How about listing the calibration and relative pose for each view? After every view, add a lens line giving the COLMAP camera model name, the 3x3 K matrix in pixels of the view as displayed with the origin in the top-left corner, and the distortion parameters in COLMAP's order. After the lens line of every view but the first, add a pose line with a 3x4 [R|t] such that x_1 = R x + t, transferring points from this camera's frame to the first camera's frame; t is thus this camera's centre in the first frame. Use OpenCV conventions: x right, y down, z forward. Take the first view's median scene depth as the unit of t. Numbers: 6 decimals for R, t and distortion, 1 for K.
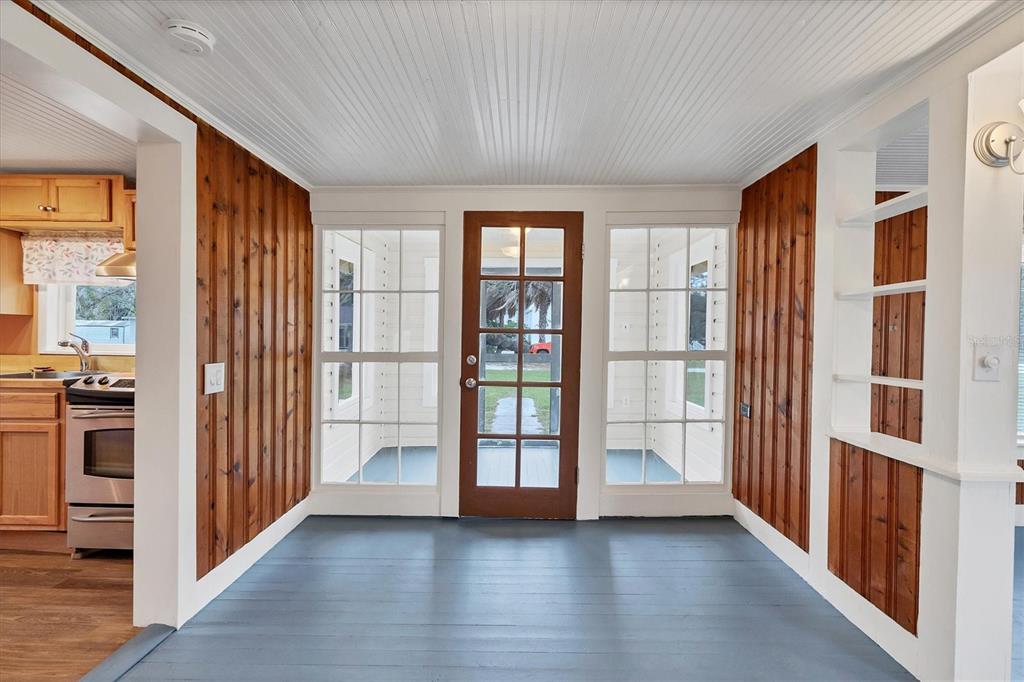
lens RADIAL K [[480.1, 0, 498.0], [0, 480.1, 337.4], [0, 0, 1]] dist [0.002355, 0.000260]
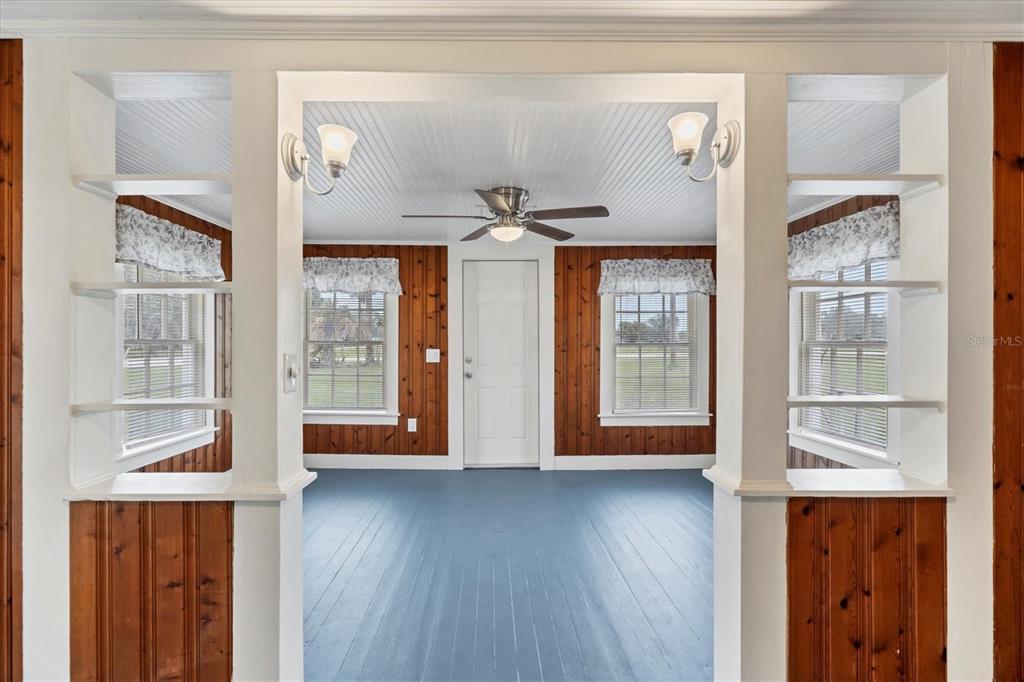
lens RADIAL K [[480.5, 0, 508.4], [0, 480.5, 340.5], [0, 0, 1]] dist [-0.000876, 0.000106]
pose [[-0.052648, -0.012998, 0.998529, 0.000922], [0.006799, 0.999887, 0.013374, -0.018848], [-0.998590, 0.007493, -0.052554, 0.439130]]
